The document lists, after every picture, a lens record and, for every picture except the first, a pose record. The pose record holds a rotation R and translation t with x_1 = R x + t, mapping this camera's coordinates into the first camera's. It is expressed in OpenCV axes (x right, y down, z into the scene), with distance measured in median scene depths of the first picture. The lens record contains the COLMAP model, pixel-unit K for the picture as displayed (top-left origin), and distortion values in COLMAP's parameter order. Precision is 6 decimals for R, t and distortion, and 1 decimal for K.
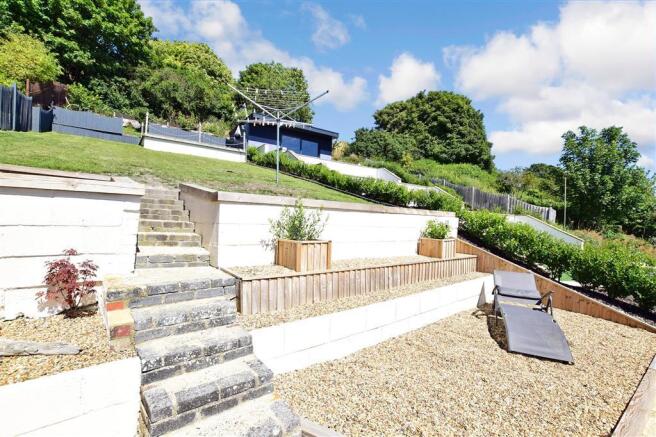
lens RADIAL K [[298.2, 0, 328.0], [0, 298.2, 218.5], [0, 0, 1]] dist [-0.002475, -0.000271]
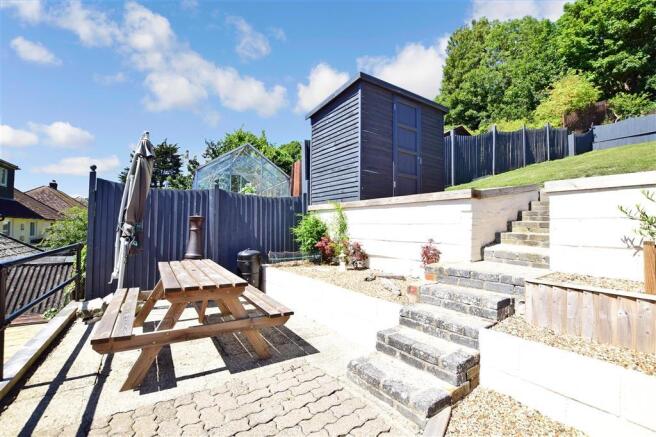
lens RADIAL K [[298.2, 0, 328.0], [0, 298.2, 218.5], [0, 0, 1]] dist [-0.002475, -0.000271]
pose [[-0.065611, -0.065405, -0.995699, 0.491788], [-0.010560, 0.997839, -0.064850, 0.073657], [0.997789, 0.006259, -0.066160, 0.399927]]
